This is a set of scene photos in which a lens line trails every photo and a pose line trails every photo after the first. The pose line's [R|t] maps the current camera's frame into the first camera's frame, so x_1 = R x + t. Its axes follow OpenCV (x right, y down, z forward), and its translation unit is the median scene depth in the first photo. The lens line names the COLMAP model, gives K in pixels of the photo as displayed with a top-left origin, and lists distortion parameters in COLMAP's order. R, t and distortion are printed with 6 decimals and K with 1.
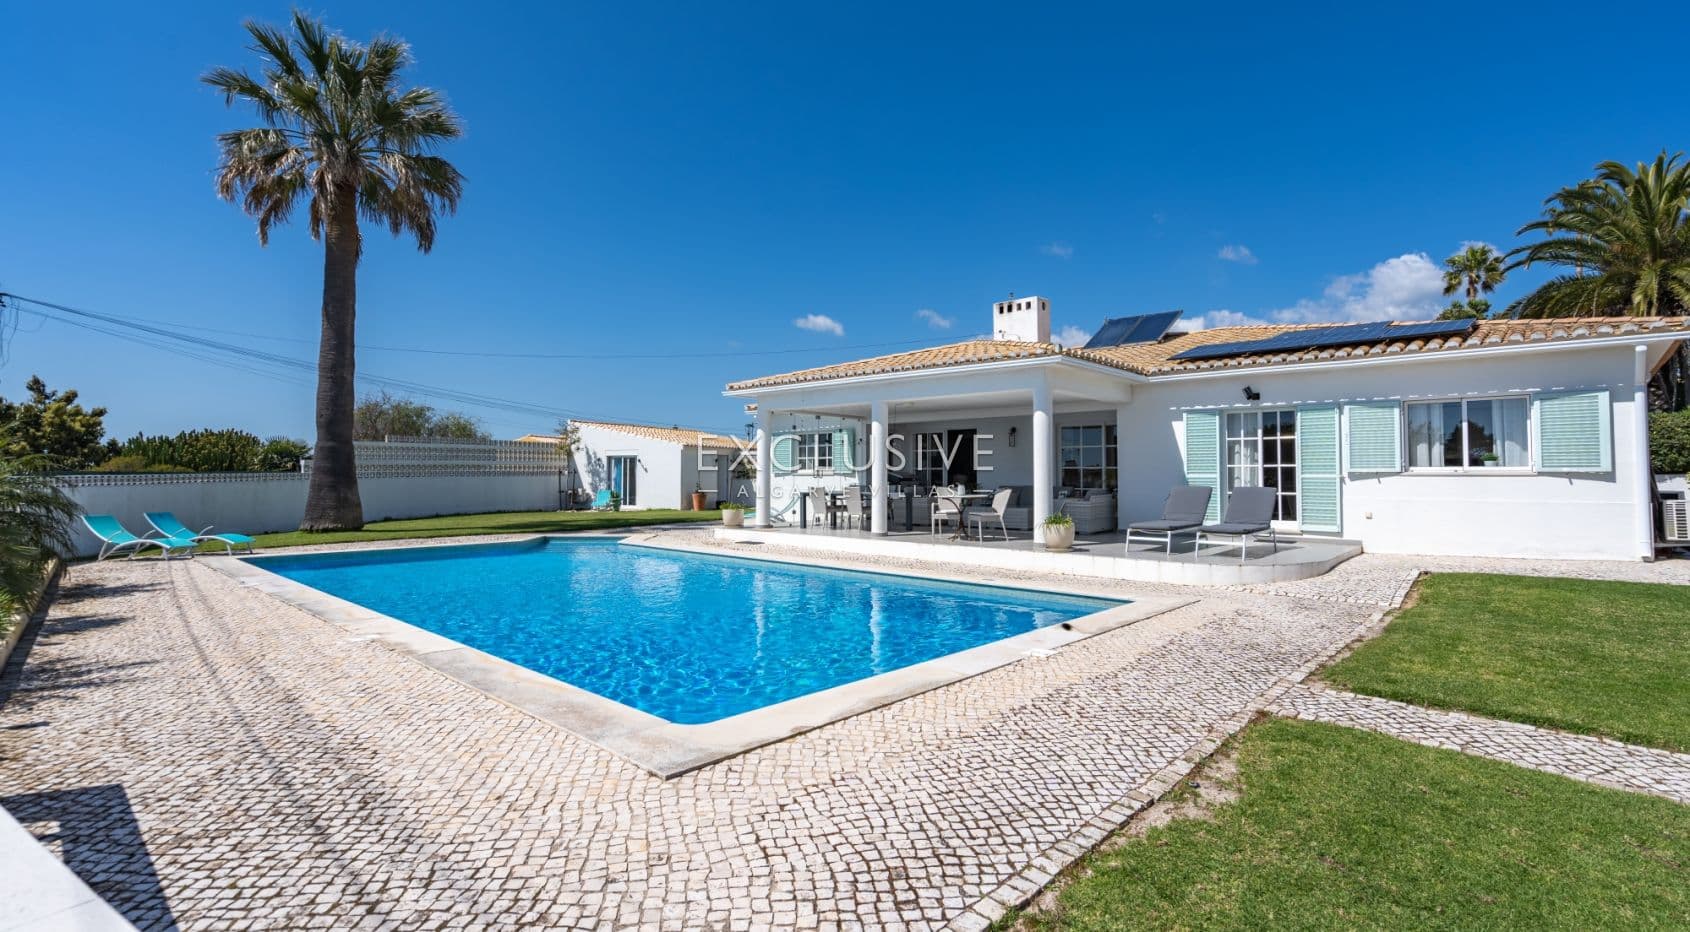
lens RADIAL K [[765.8, 0, 852.2], [0, 765.8, 468.8], [0, 0, 1]] dist [-0.012880, 0.000535]
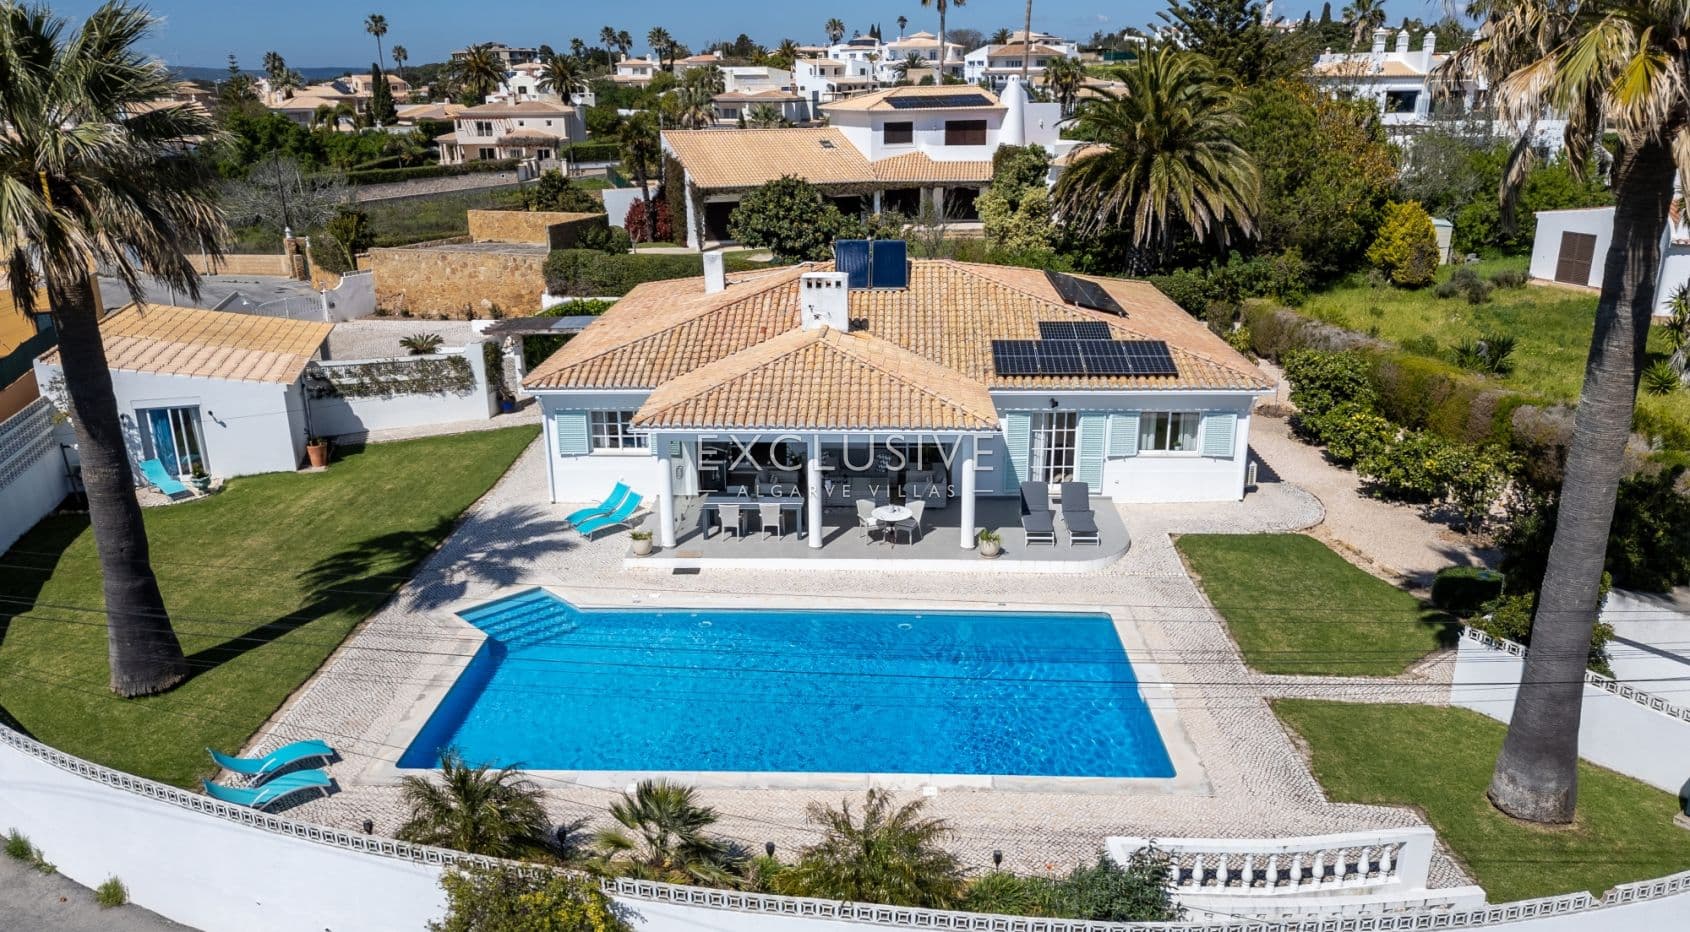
lens RADIAL K [[1149.7, 0, 837.3], [0, 1149.7, 475.7], [0, 0, 1]] dist [-0.001013, -0.000036]
pose [[0.758151, -0.210041, 0.617325, -0.798728], [-0.000292, 0.946593, 0.322430, -0.467324], [-0.652079, -0.244631, 0.717600, -0.212109]]
